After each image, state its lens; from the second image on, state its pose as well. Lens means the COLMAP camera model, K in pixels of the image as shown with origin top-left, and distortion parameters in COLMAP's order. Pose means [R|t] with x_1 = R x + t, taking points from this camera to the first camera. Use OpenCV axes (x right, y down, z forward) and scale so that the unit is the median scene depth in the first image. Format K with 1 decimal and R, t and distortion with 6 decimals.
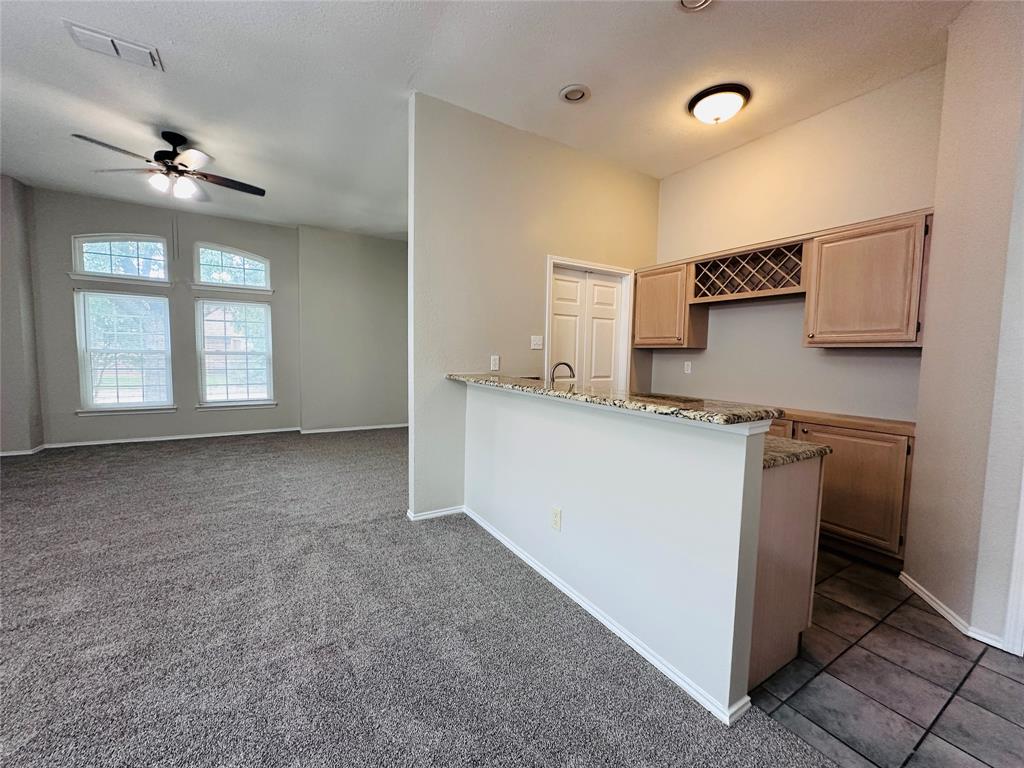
lens RADIAL K [[409.1, 0, 512.9], [0, 409.1, 382.7], [0, 0, 1]] dist [0.000674, -0.000447]
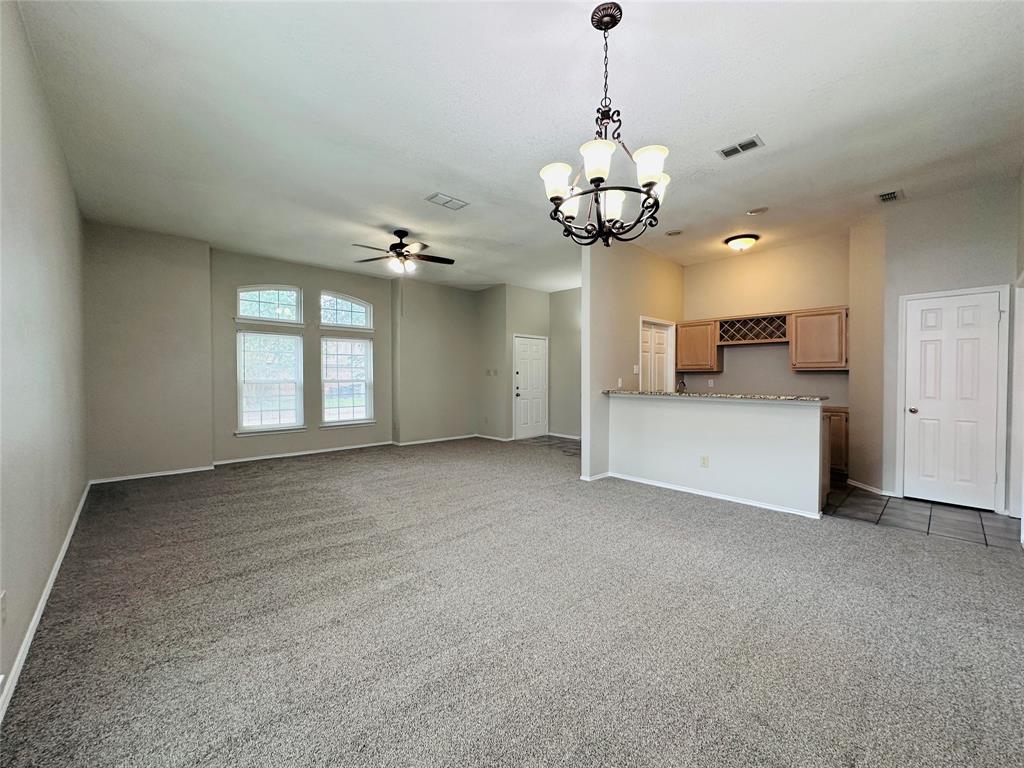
lens RADIAL K [[409.1, 0, 511.1], [0, 409.1, 382.4], [0, 0, 1]] dist [0.000674, -0.000447]
pose [[0.978923, -0.022971, 0.202935, -0.745805], [0.033793, 0.998176, -0.050021, 0.015724], [-0.201416, 0.055825, 0.977914, -0.467061]]
